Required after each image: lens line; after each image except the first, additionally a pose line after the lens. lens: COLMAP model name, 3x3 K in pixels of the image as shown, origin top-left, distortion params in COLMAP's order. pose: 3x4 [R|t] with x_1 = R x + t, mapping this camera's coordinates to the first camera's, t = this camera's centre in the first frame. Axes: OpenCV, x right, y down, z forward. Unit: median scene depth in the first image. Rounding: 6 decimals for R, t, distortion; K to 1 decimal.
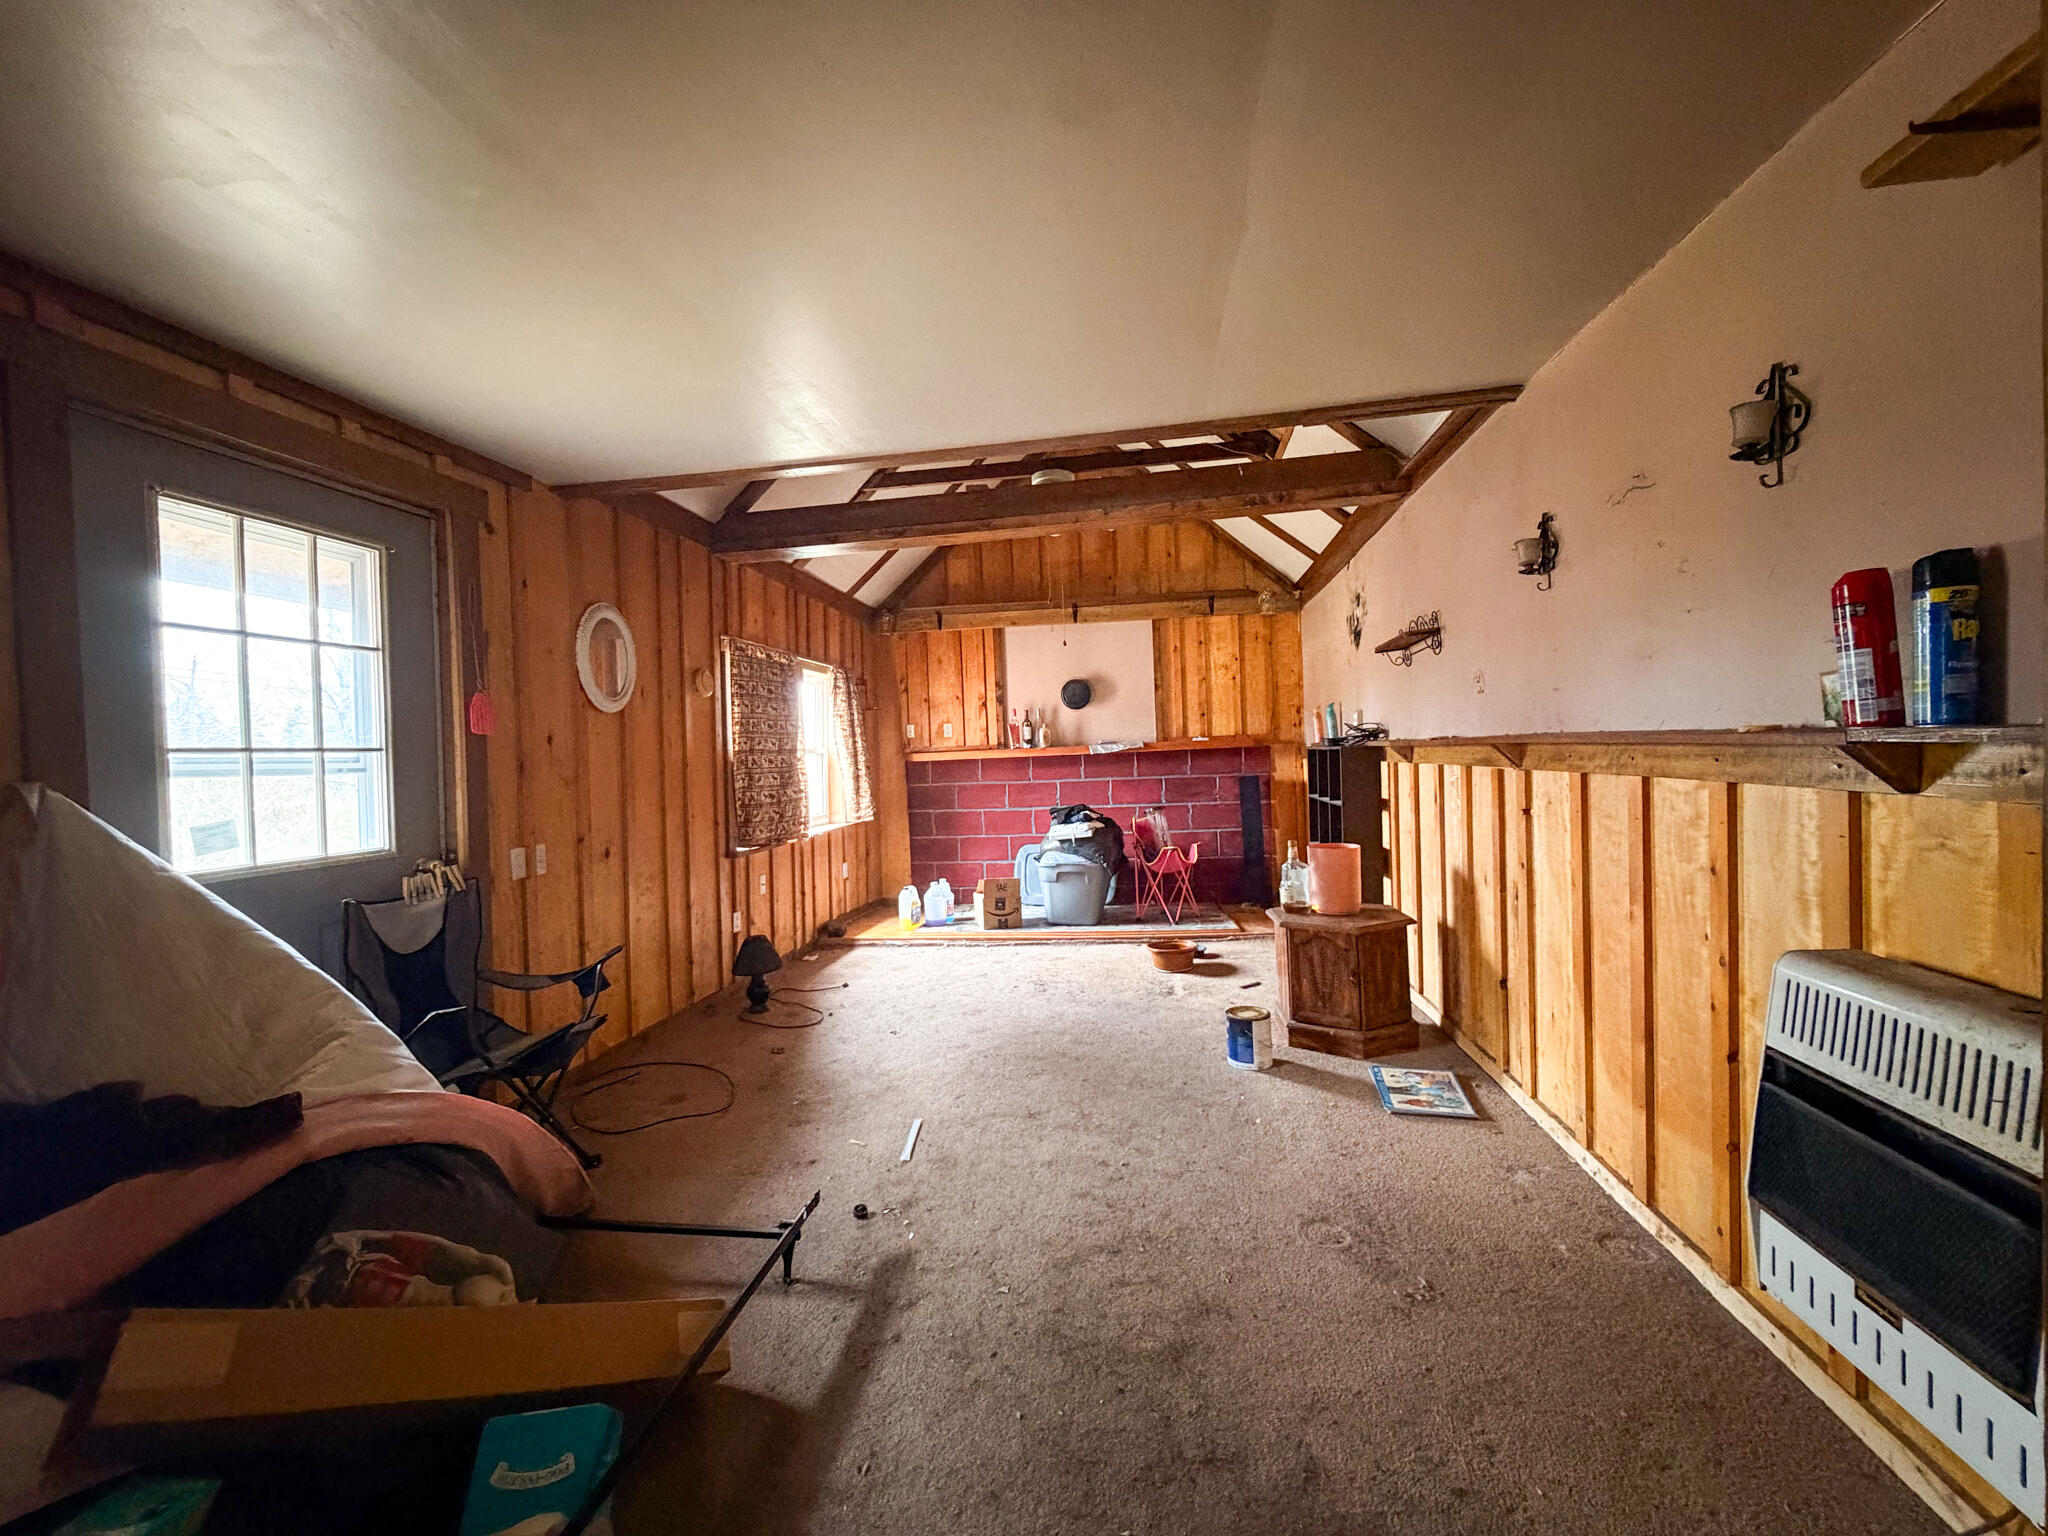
lens RADIAL K [[819.9, 0, 1029.6], [0, 819.9, 763.7], [0, 0, 1]] dist [0.002432, -0.000131]
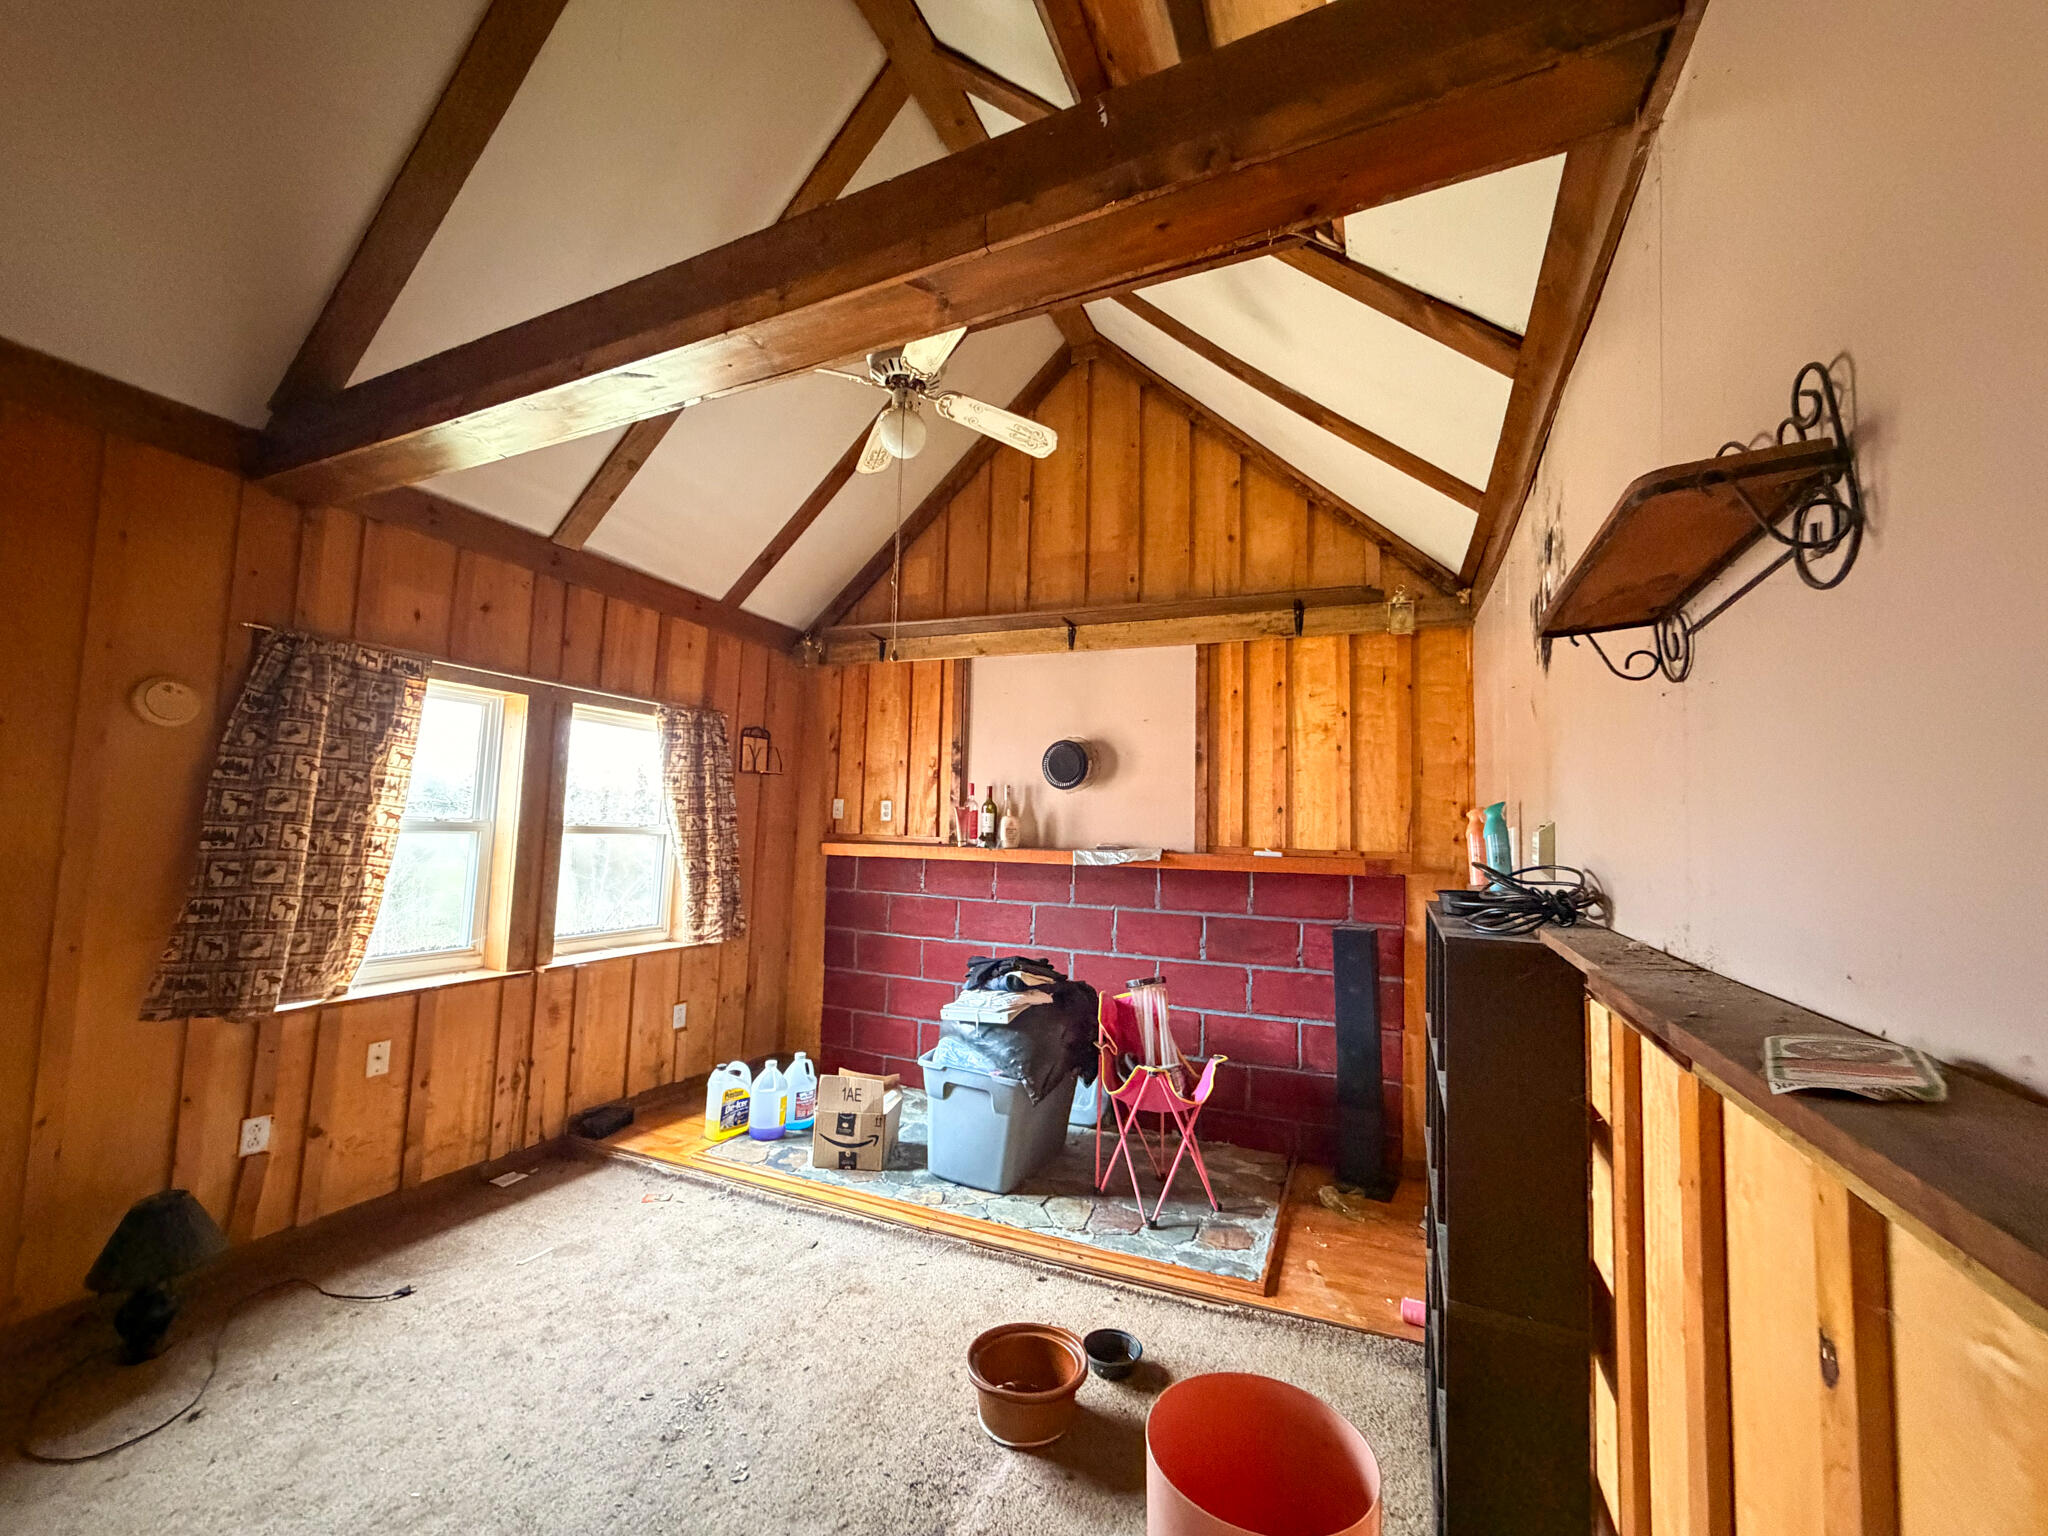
lens RADIAL K [[819.9, 0, 1017.2], [0, 819.9, 768.0], [0, 0, 1]] dist [0.002432, -0.000131]
pose [[0.959014, 0.044055, -0.279912, 0.195594], [-0.068268, 0.994664, -0.077347, -0.032927], [0.275011, 0.093286, 0.956905, 0.405955]]
